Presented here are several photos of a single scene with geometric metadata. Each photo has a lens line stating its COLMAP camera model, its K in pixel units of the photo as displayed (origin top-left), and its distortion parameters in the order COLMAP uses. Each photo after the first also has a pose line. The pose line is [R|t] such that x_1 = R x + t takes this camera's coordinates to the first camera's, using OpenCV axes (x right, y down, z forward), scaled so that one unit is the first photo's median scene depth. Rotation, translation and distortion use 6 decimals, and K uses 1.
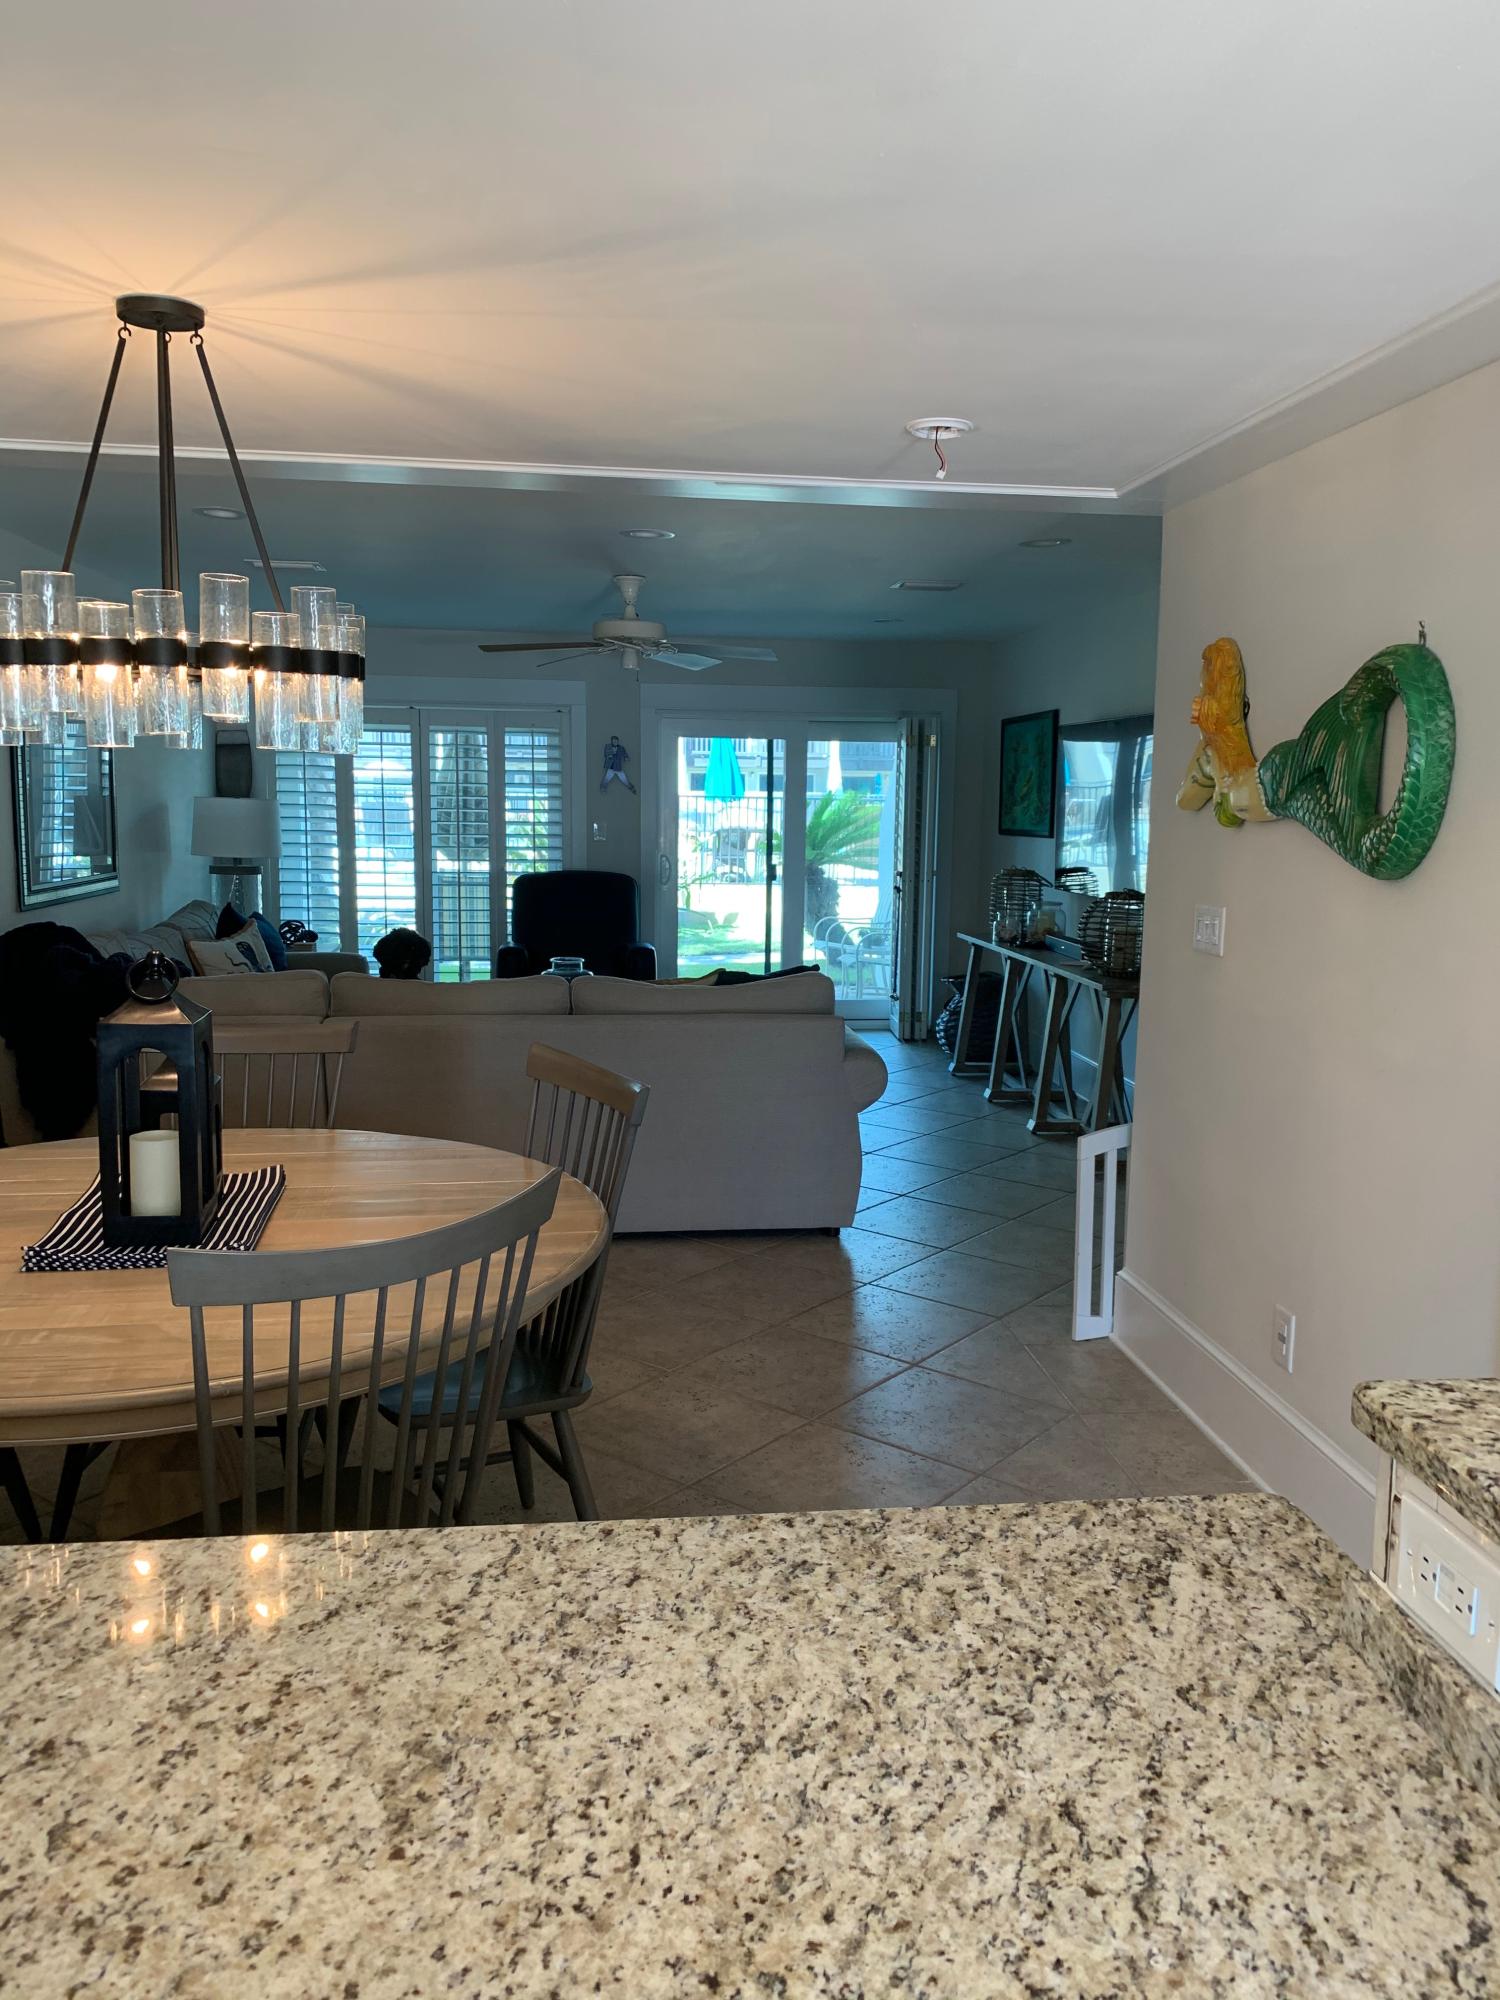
lens RADIAL K [[1529.5, 0, 750.4], [0, 1529.5, 988.3], [0, 0, 1]] dist [0.031215, -0.031549]
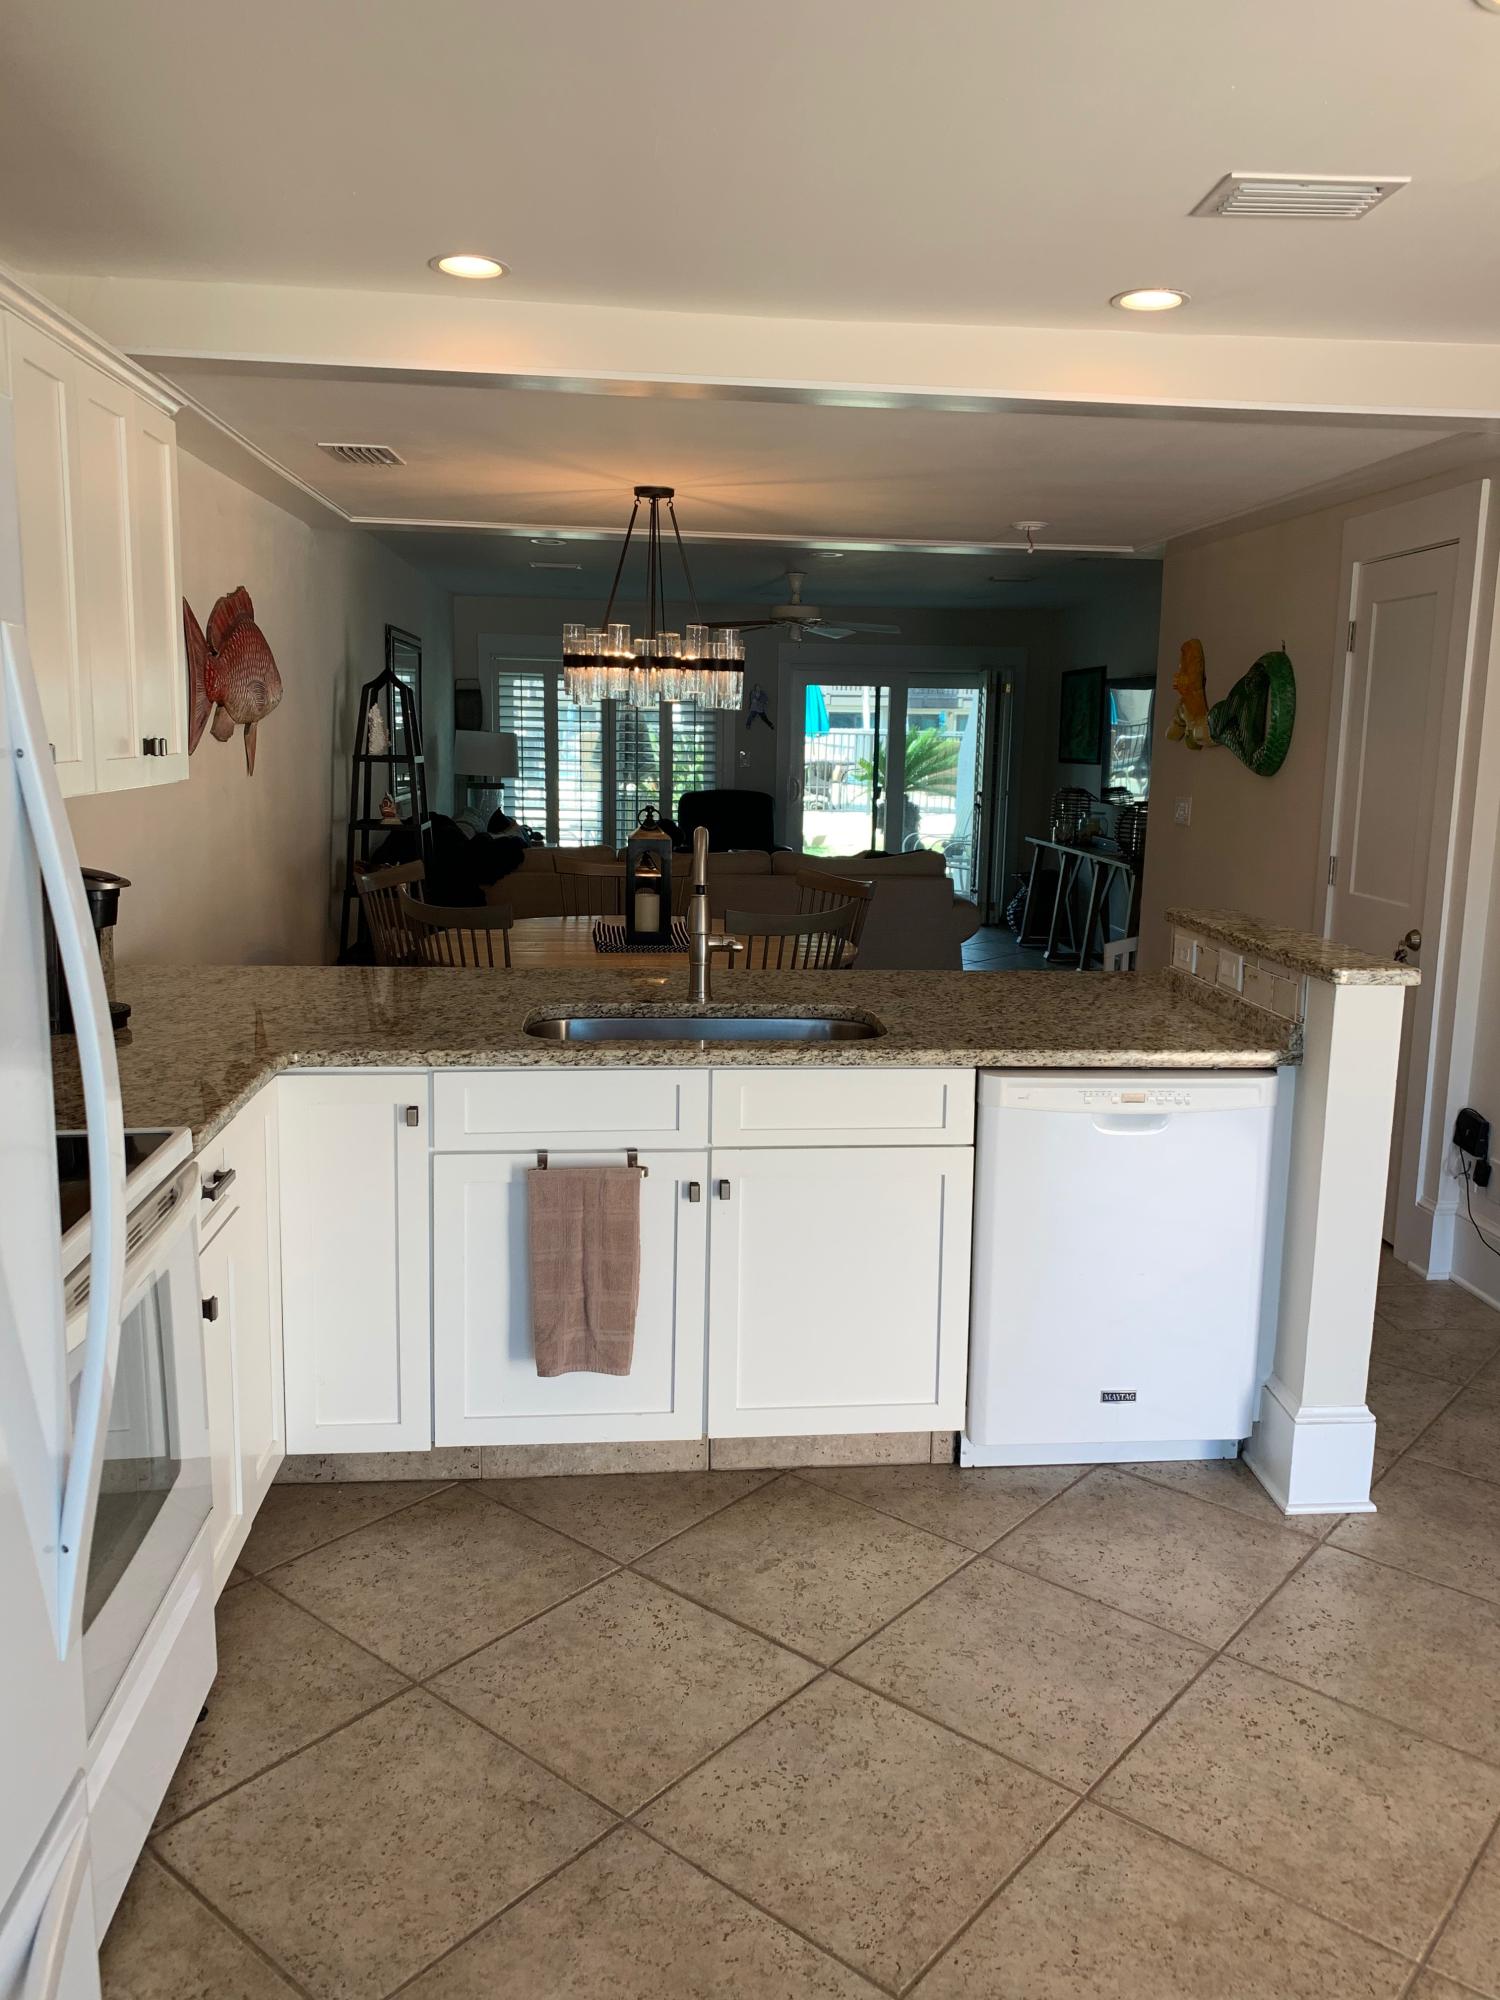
lens RADIAL K [[1529.5, 0, 782.9], [0, 1529.5, 956.3], [0, 0, 1]] dist [0.031215, -0.031549]
pose [[0.999866, 0.007572, -0.014542, -0.149939], [-0.007289, 0.999785, 0.019411, 0.118513], [0.014686, -0.019302, 0.999706, -0.898791]]
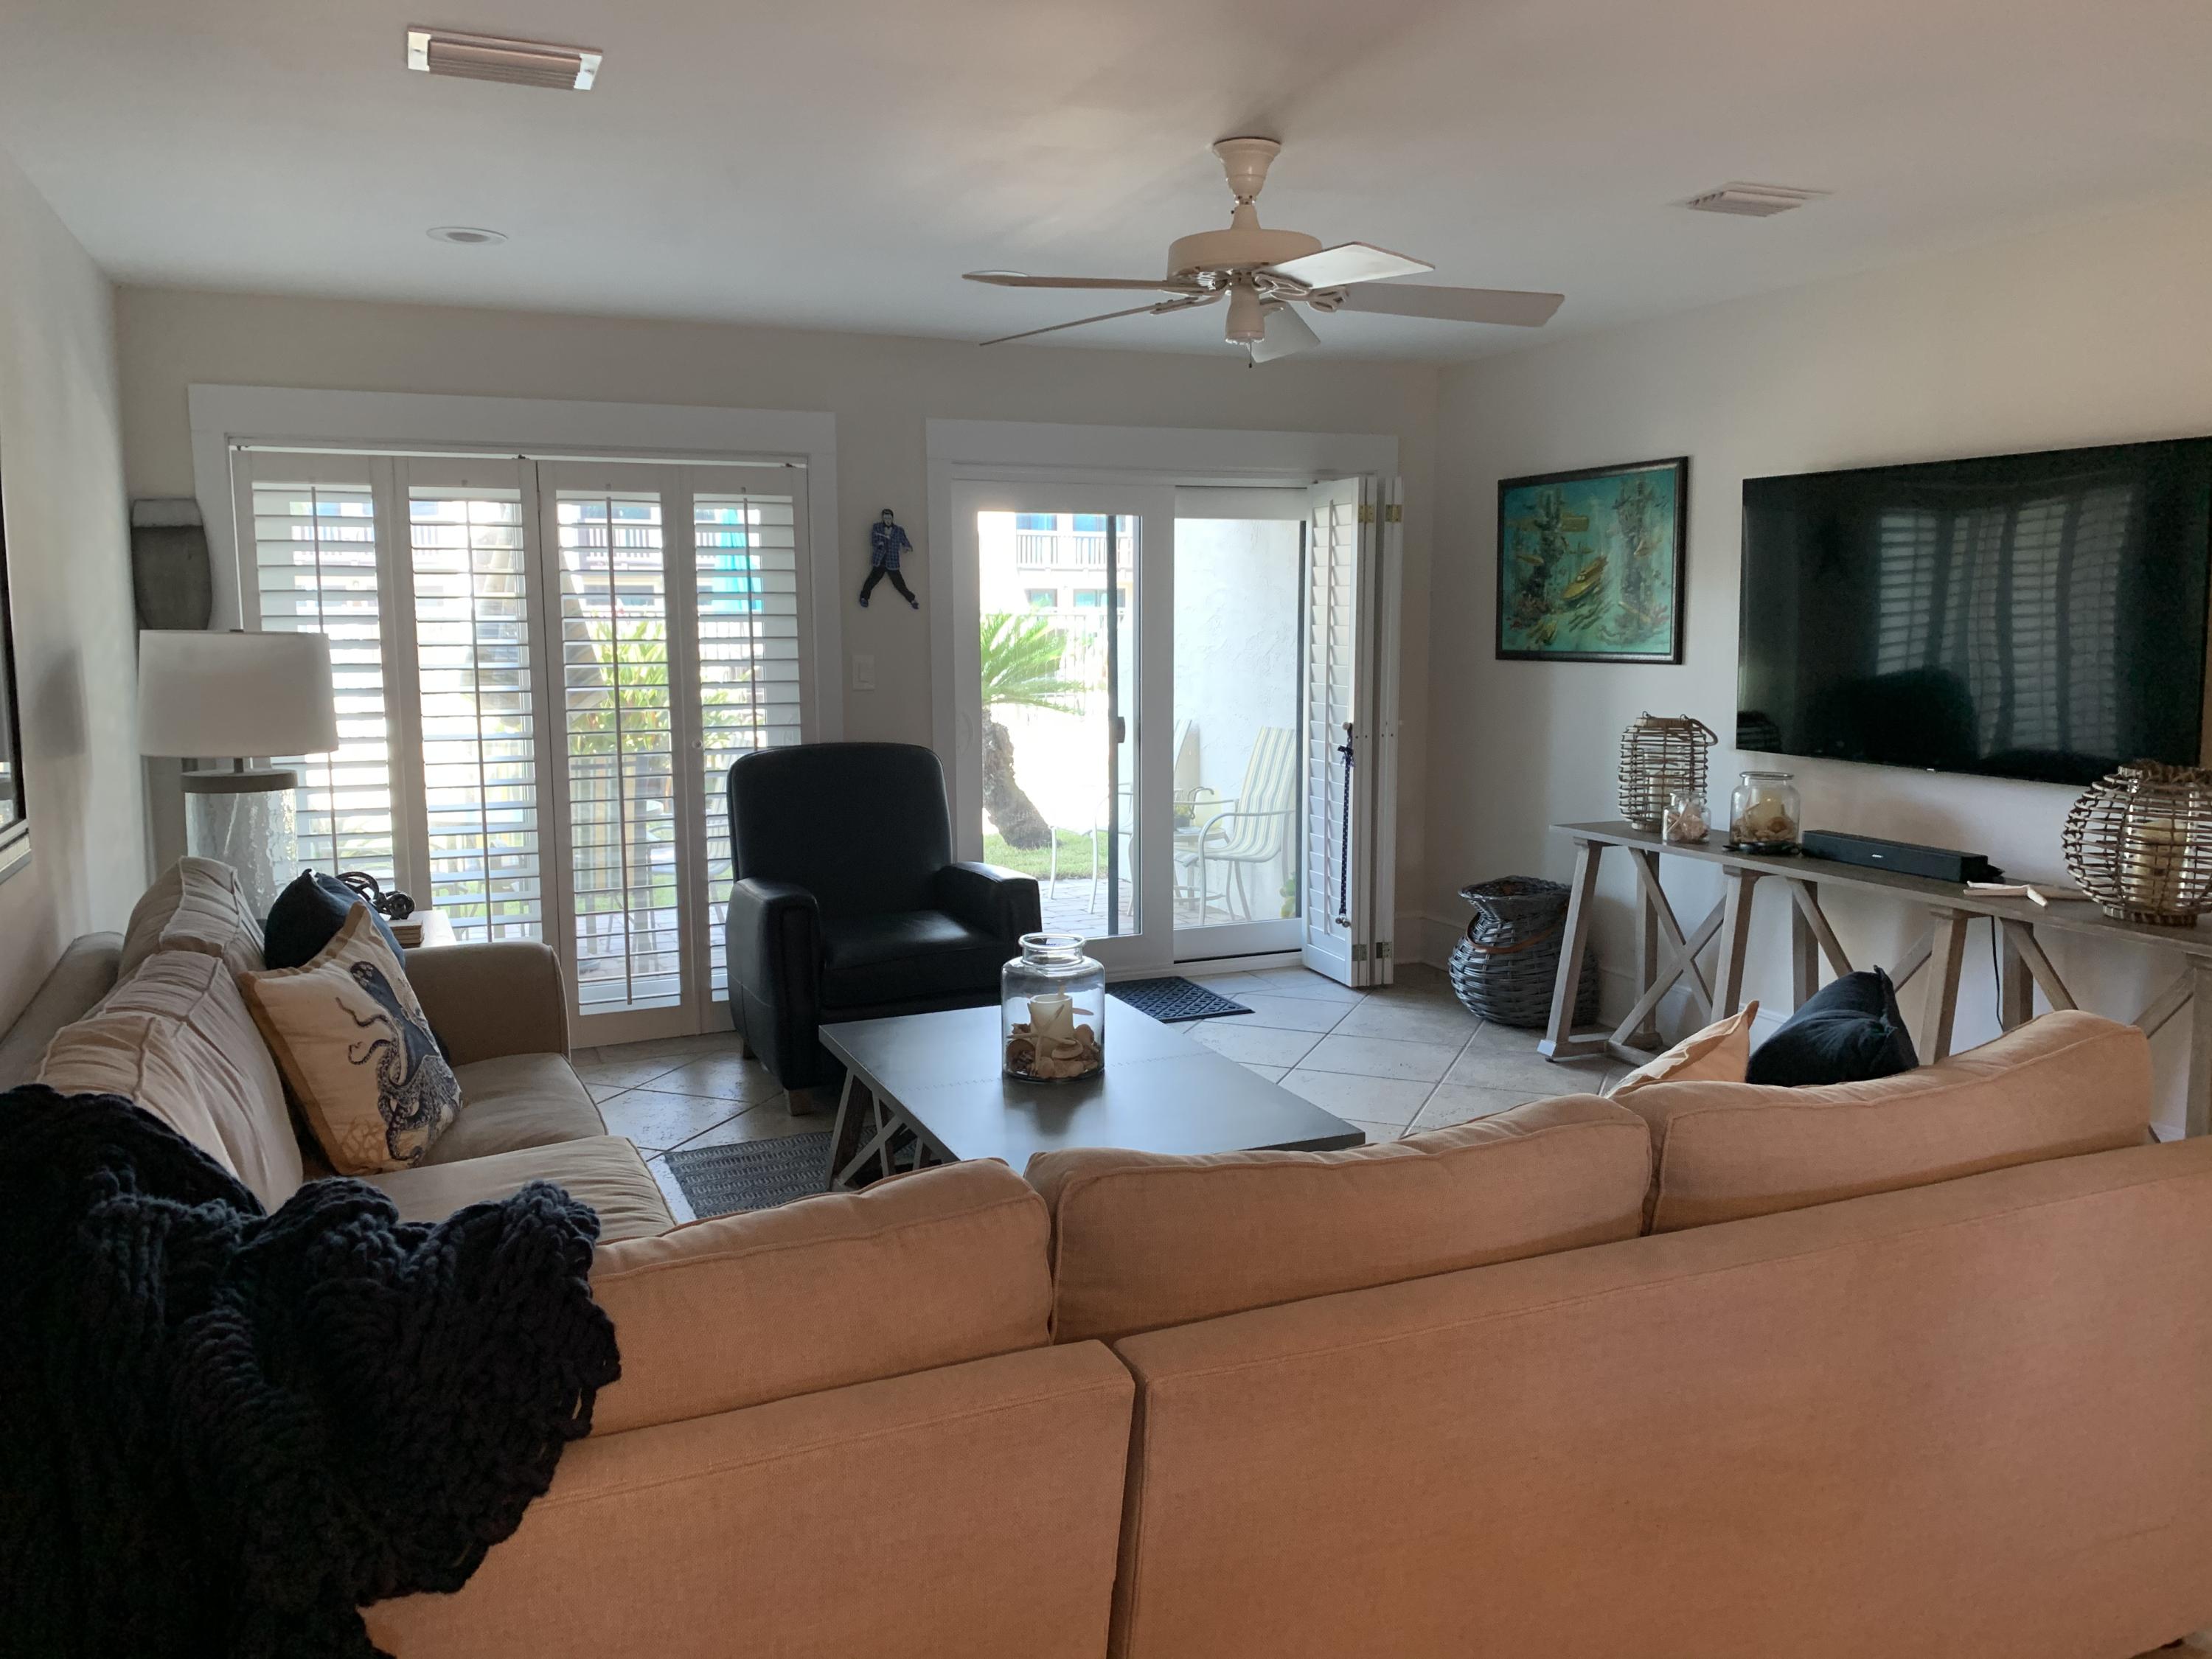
lens RADIAL K [[1691.7, 0, 1086.3], [0, 1691.7, 800.7], [0, 0, 1]] dist [0.031215, -0.031549]
pose [[0.959590, -0.051004, 0.276740, -0.618722], [0.053848, 0.998546, -0.002682, -0.149669], [-0.276201, 0.017476, 0.960941, 1.122762]]
